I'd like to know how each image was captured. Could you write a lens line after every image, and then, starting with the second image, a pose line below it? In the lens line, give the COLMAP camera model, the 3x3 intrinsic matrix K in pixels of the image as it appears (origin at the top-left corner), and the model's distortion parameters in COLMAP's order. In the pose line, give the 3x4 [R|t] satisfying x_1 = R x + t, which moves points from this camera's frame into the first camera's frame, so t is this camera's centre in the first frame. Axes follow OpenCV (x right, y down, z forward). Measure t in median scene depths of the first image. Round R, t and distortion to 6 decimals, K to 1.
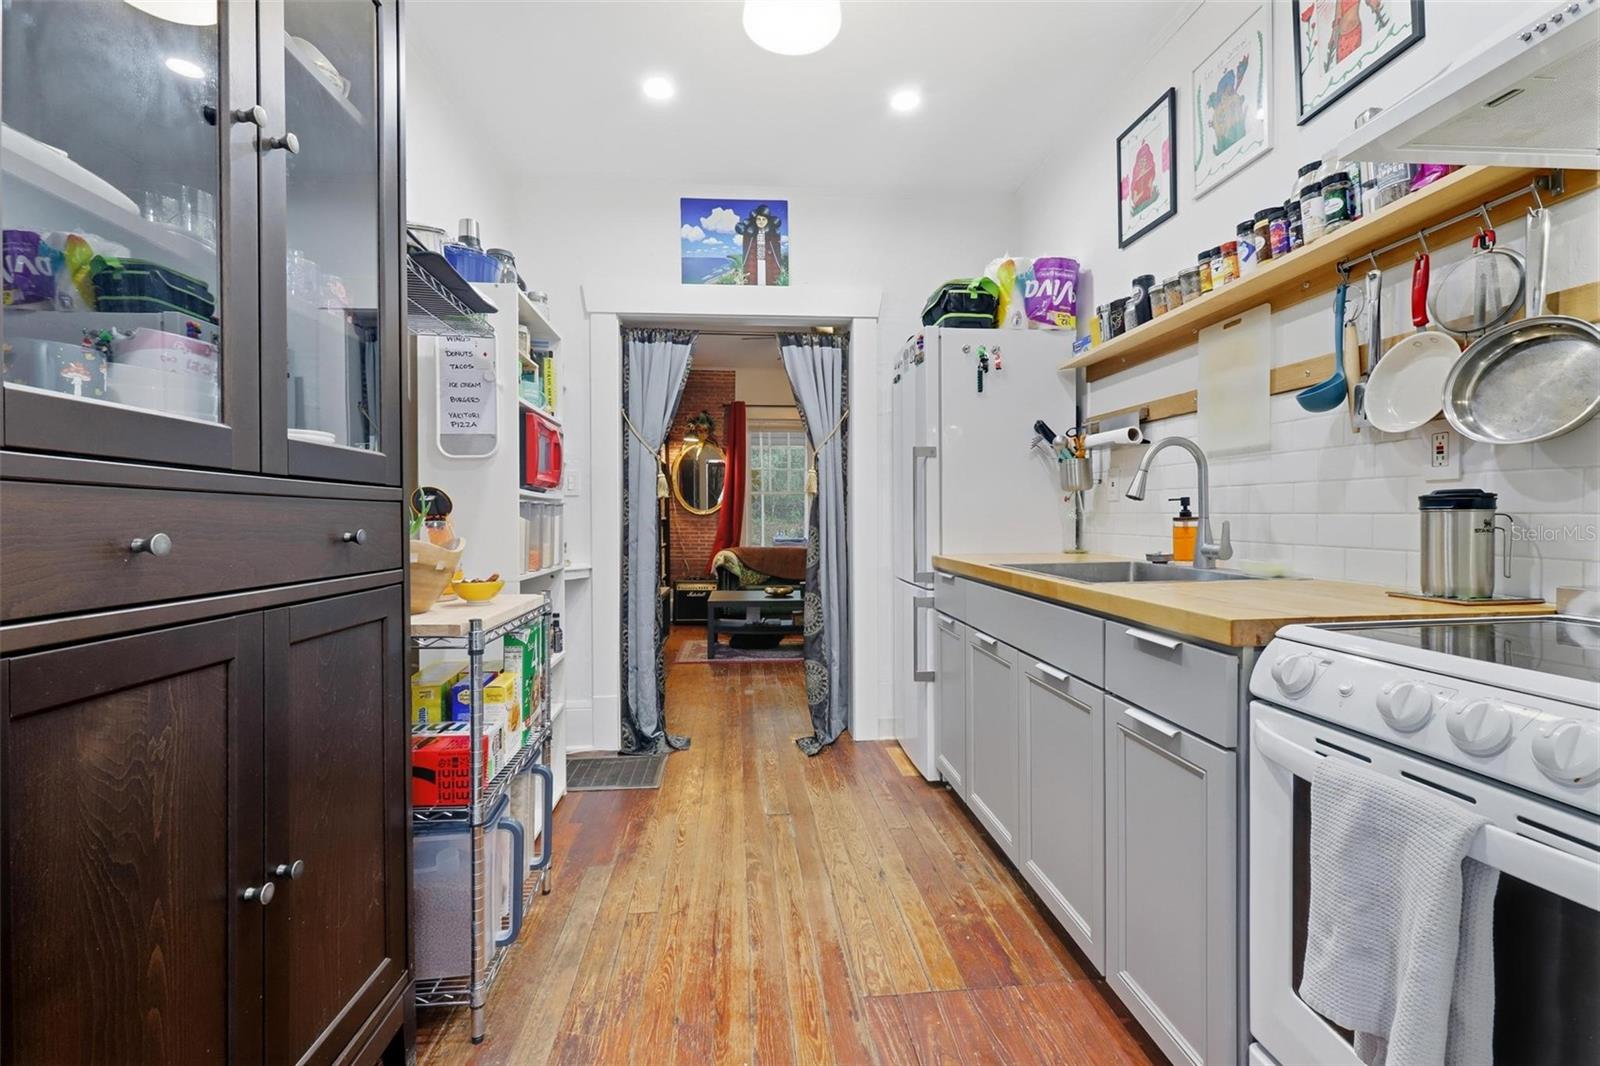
lens RADIAL K [[718.9, 0, 796.3], [0, 718.9, 523.8], [0, 0, 1]] dist [-0.004654, 0.001122]
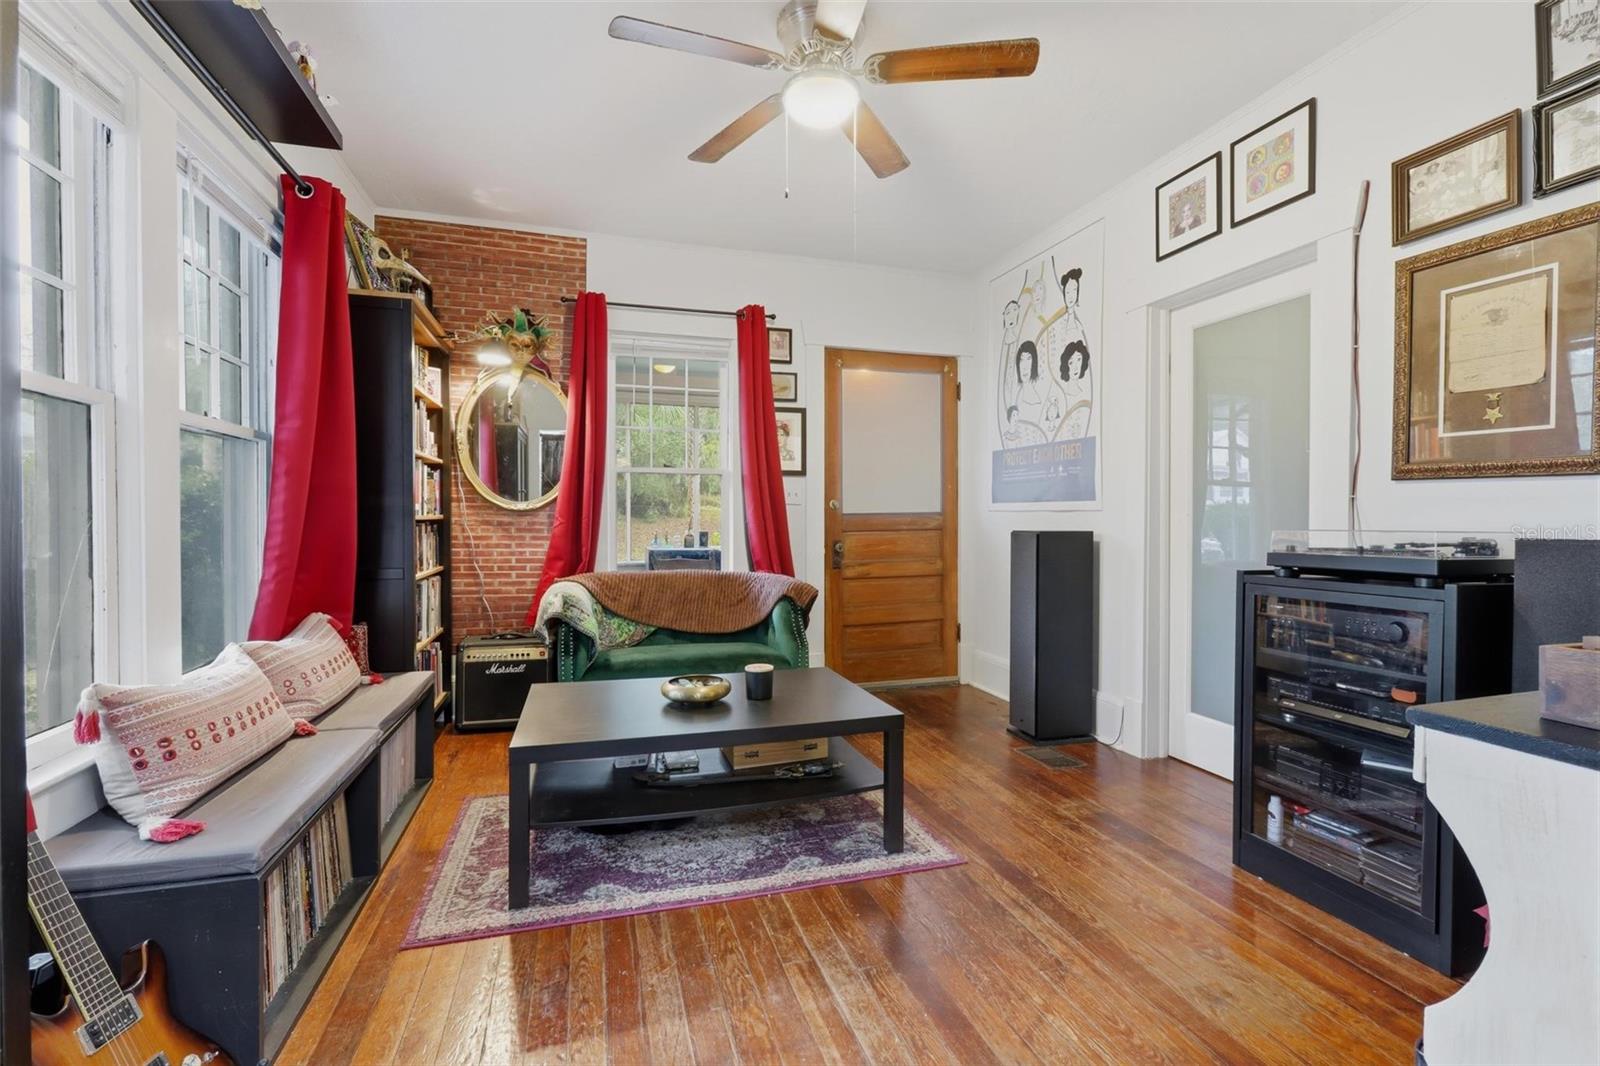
lens RADIAL K [[718.9, 0, 800.8], [0, 718.9, 526.1], [0, 0, 1]] dist [-0.004654, 0.001122]
pose [[0.977578, 0.002719, 0.210558, -0.041748], [-0.003717, 0.999984, 0.004343, -0.004137], [-0.210542, -0.005028, 0.977572, 0.450359]]
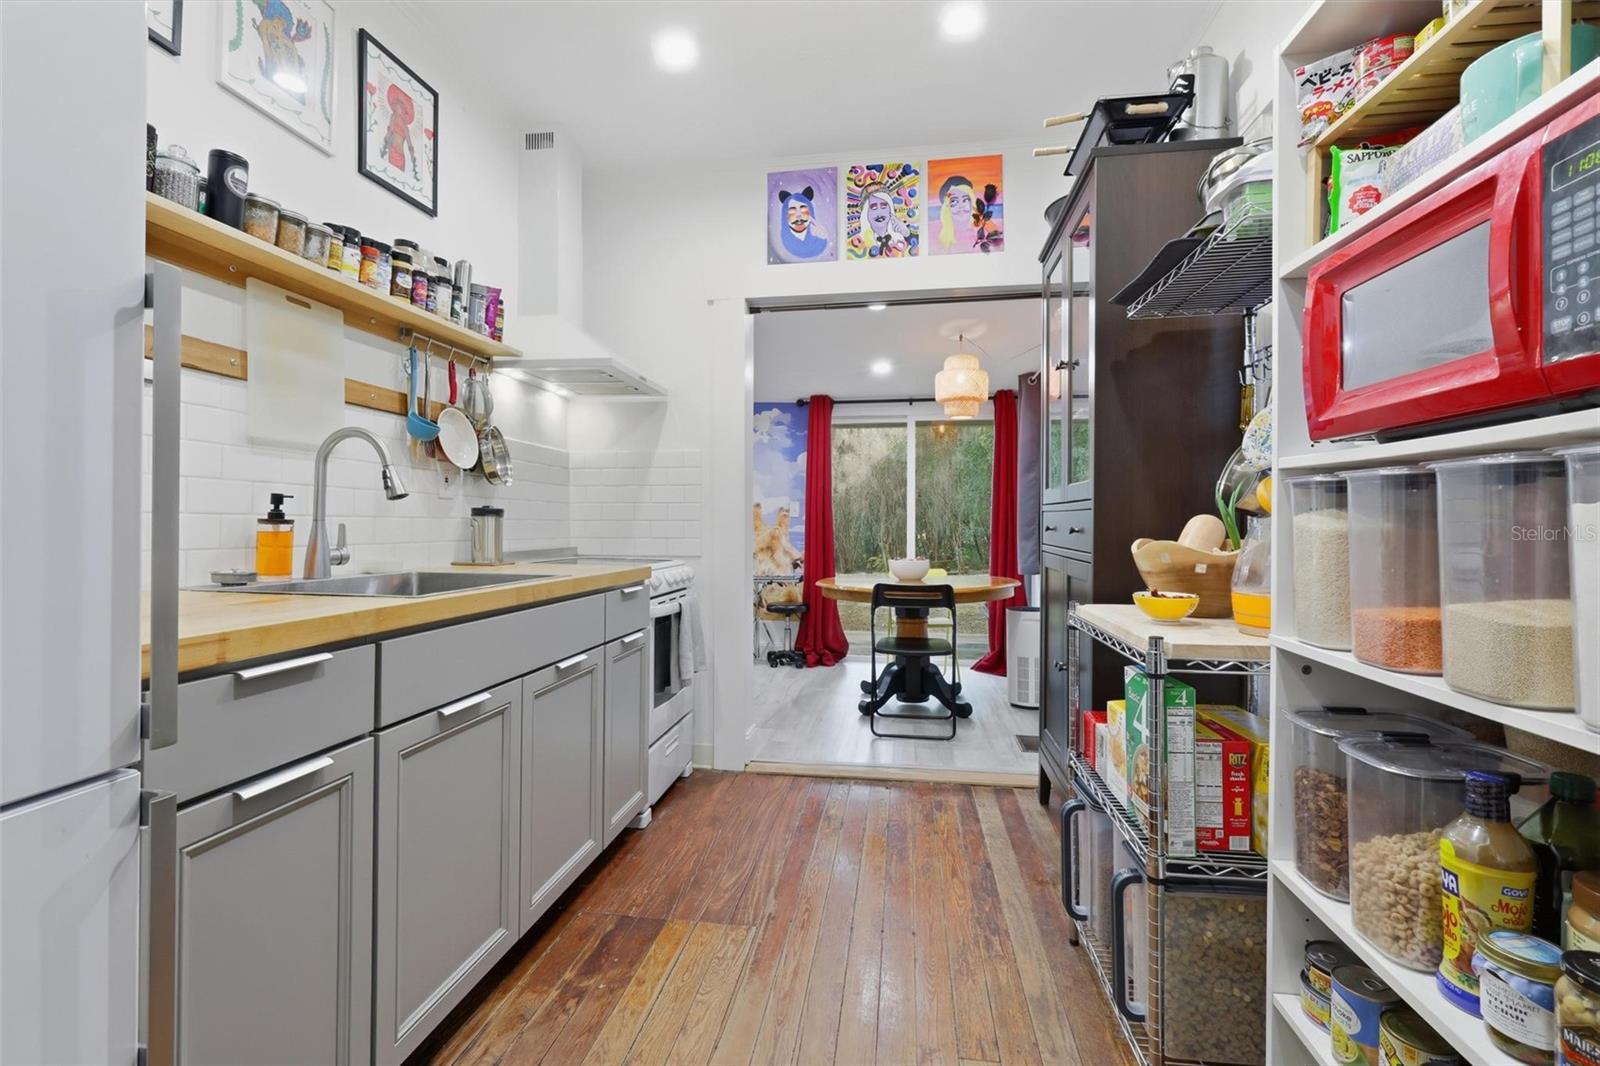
lens RADIAL K [[718.9, 0, 800.0], [0, 718.9, 522.0], [0, 0, 1]] dist [-0.004654, 0.001122]
pose [[-0.973308, 0.000621, 0.229502, -0.244059], [0.002142, 0.999977, 0.006380, -0.012500], [-0.229493, 0.006702, -0.973287, 2.092818]]
